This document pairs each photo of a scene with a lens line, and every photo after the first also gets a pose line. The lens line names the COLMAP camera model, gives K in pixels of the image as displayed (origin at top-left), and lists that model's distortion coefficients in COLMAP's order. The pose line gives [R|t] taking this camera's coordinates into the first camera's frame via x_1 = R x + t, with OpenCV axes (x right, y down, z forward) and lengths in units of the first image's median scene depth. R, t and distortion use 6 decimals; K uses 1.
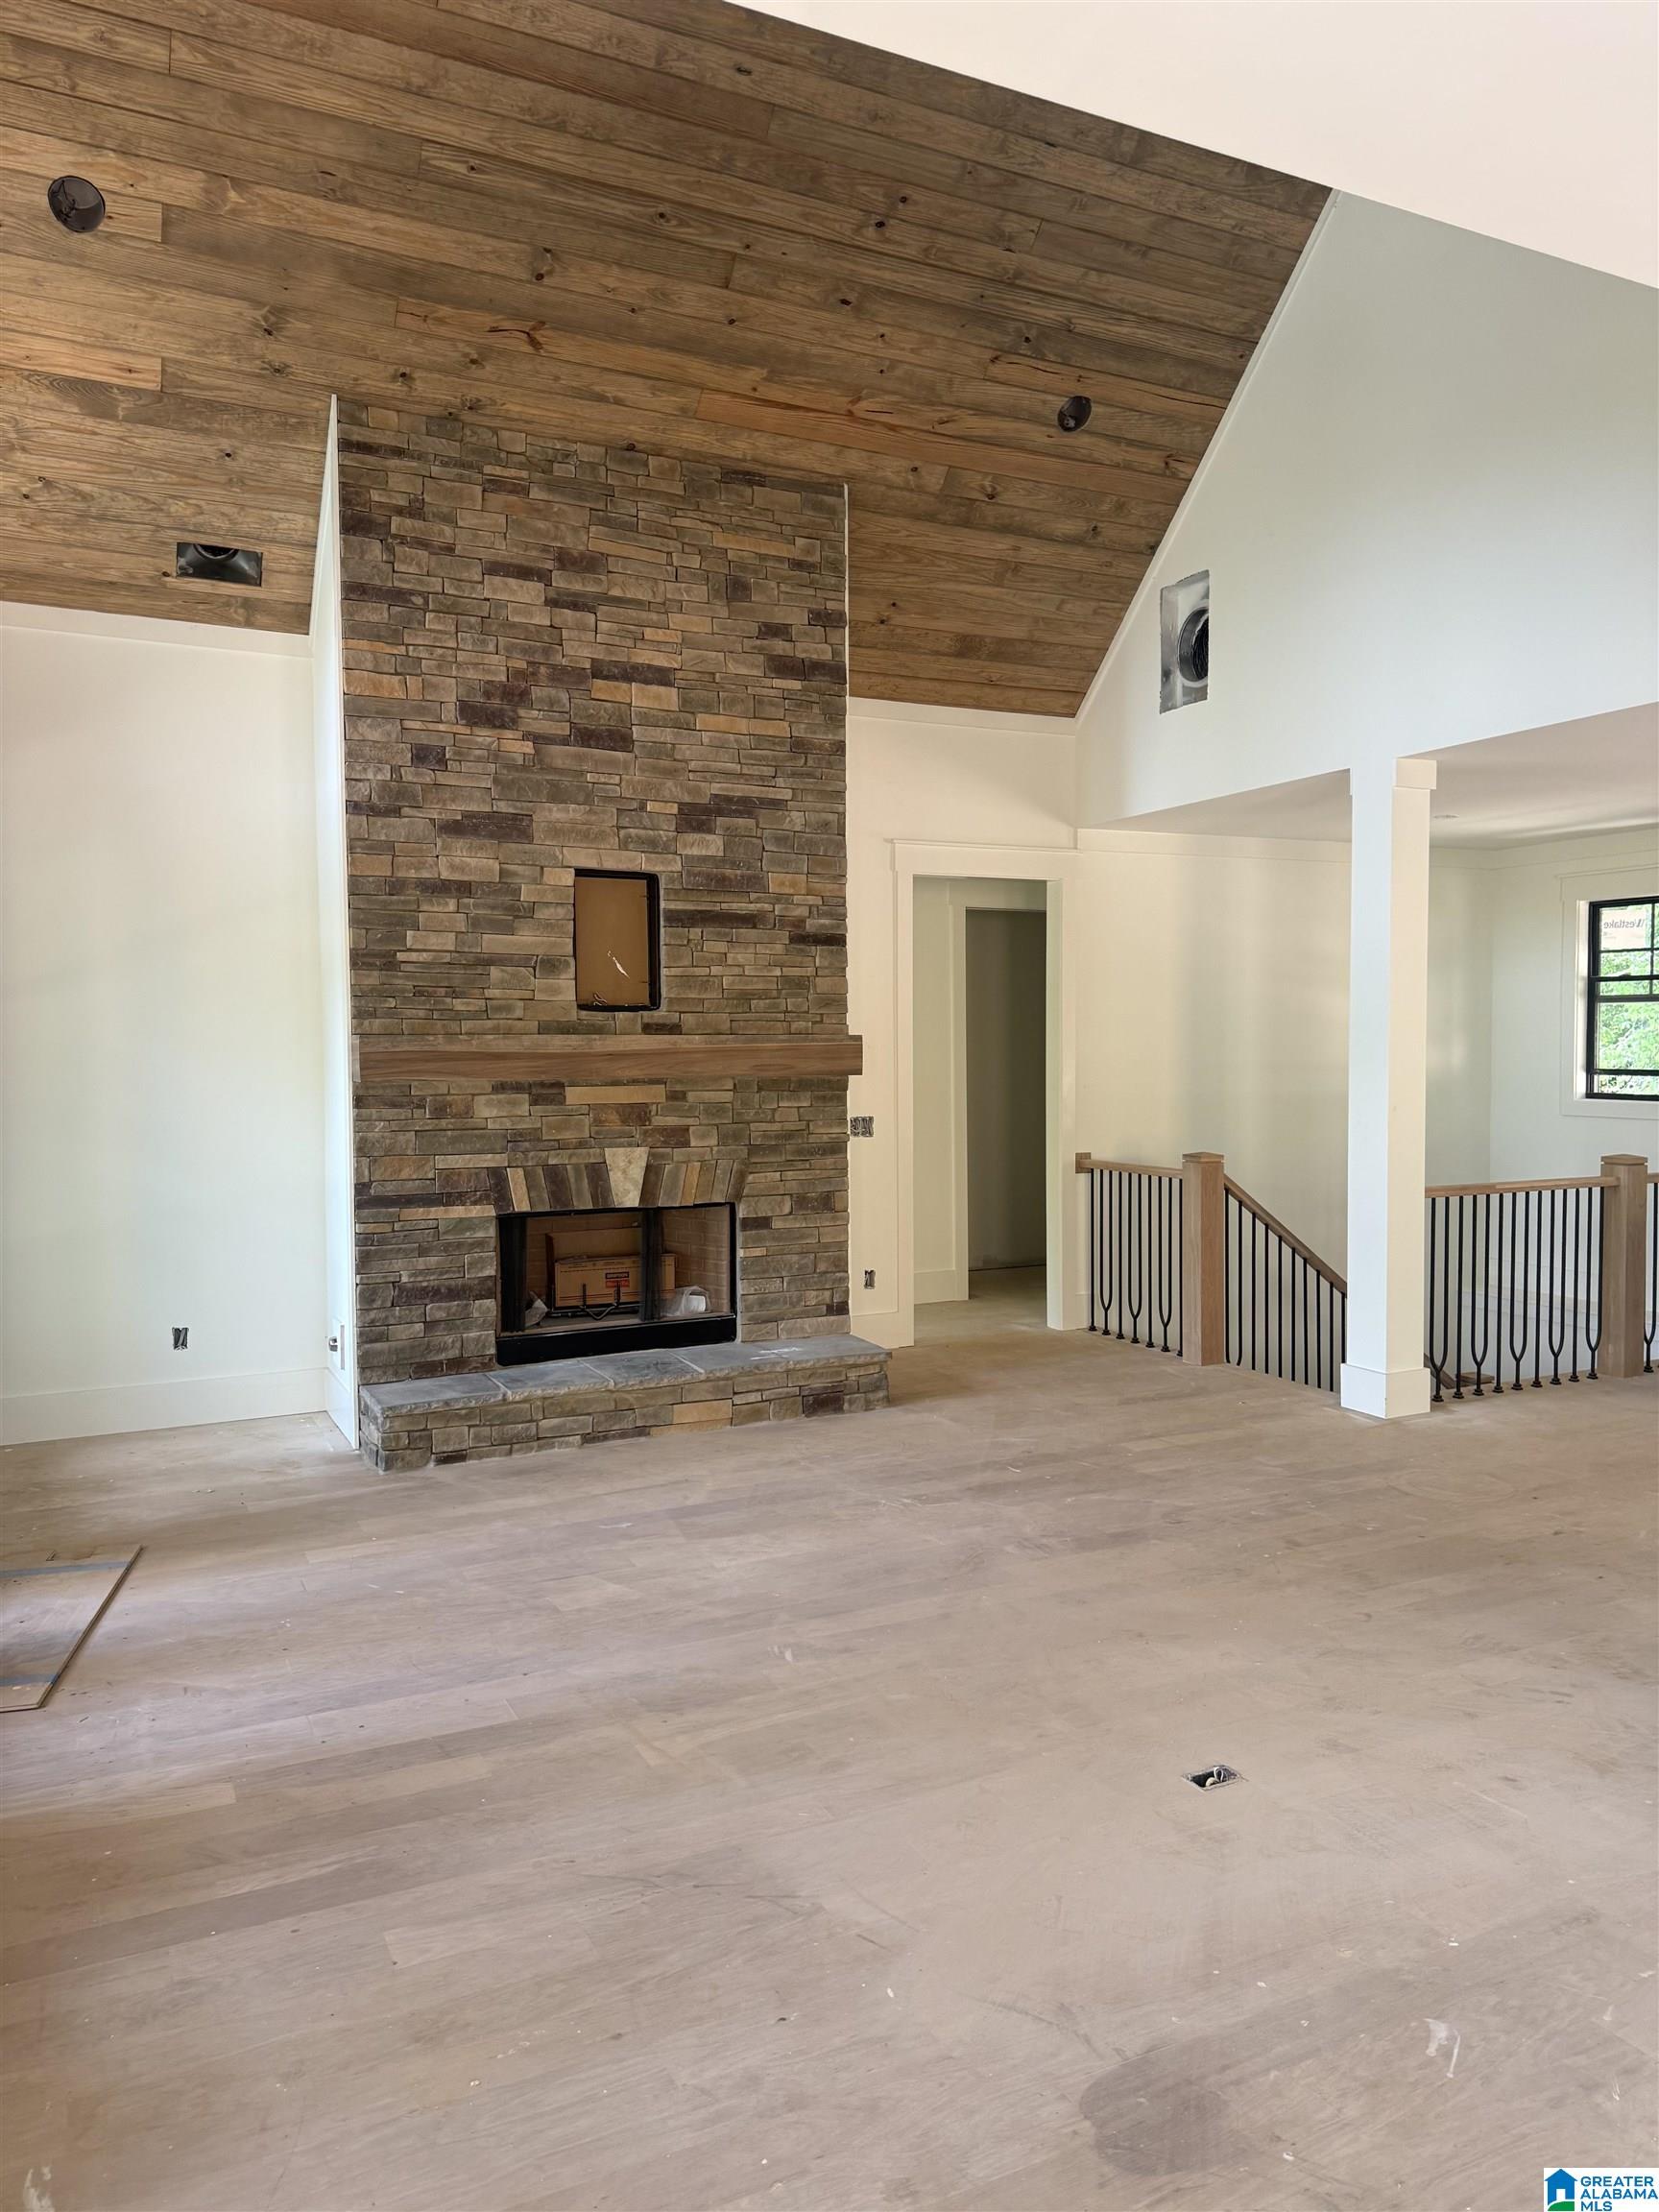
lens RADIAL K [[1551.5, 0, 827.6], [0, 1551.5, 1110.1], [0, 0, 1]] dist [0.163986, -0.289037]
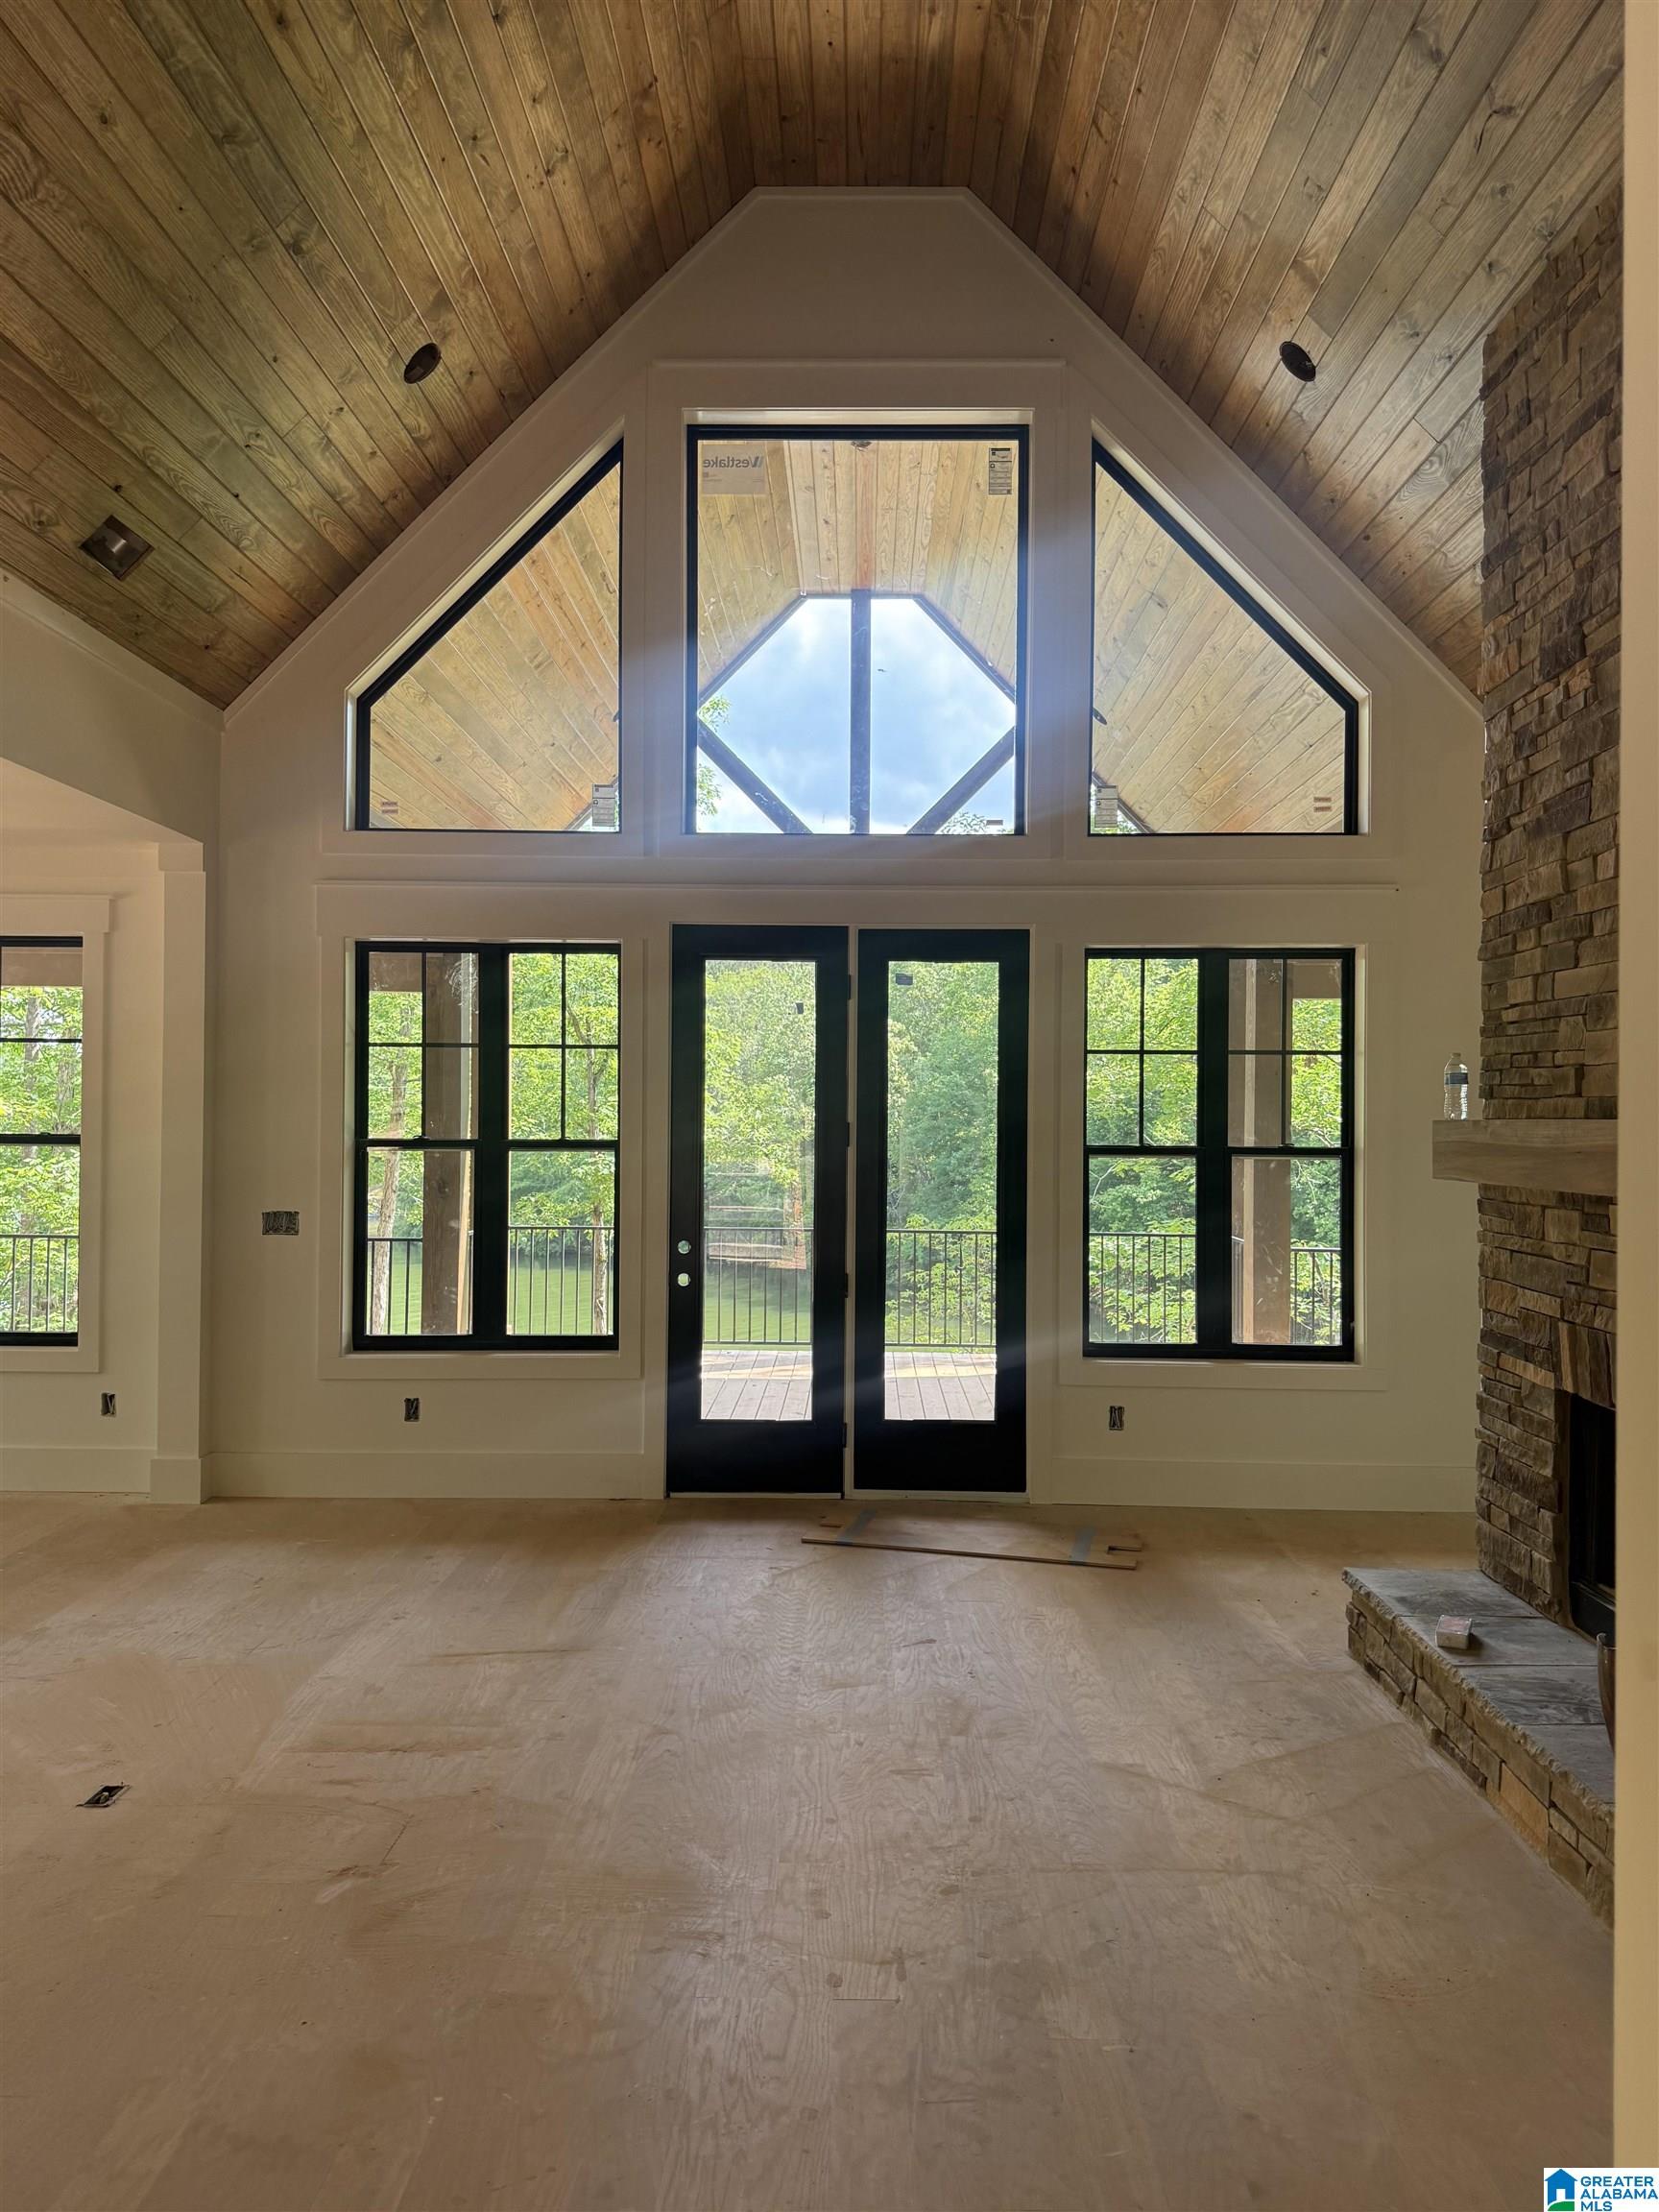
lens RADIAL K [[1565.7, 0, 836.5], [0, 1565.7, 1109.3], [0, 0, 1]] dist [0.056253, -0.056384]
pose [[-0.453740, -0.005707, -0.891116, 0.524296], [-0.044667, 0.998868, 0.016346, -0.049220], [0.890014, 0.047221, -0.453481, 1.014676]]
